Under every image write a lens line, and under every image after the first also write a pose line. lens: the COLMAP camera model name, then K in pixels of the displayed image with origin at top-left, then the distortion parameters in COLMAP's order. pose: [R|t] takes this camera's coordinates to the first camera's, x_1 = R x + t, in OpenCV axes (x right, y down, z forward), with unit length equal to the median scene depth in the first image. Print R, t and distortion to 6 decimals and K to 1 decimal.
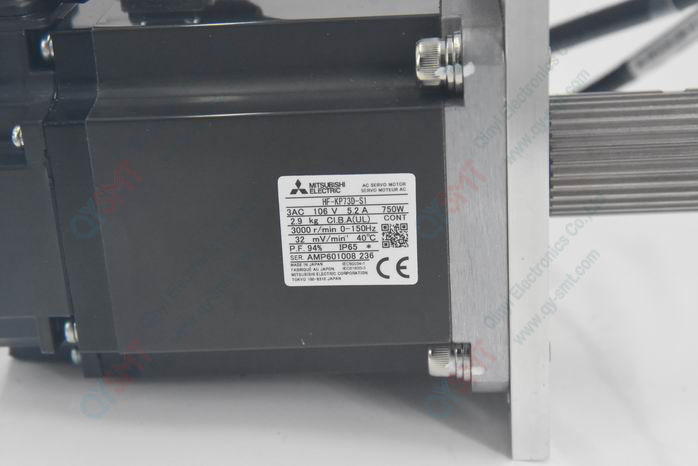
lens RADIAL K [[1479.0, 0, 349.0], [0, 1479.0, 233.0], [0, 0, 1]] dist [0.095929, 0.039931]
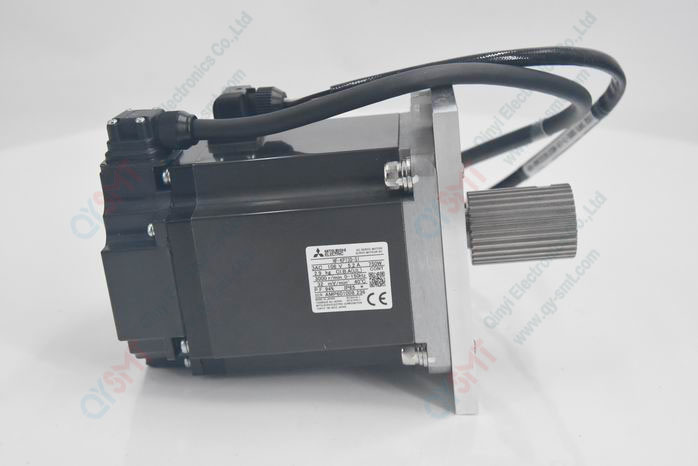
lens RADIAL K [[1046.8, 0, 349.0], [0, 1046.8, 233.0], [0, 0, 1]] dist [0.015585, 0.012478]
pose [[0.999084, -0.042348, -0.006088, 0.008518], [0.041950, 0.997603, -0.055023, 0.012870], [0.008403, 0.054717, 0.998467, -0.179137]]
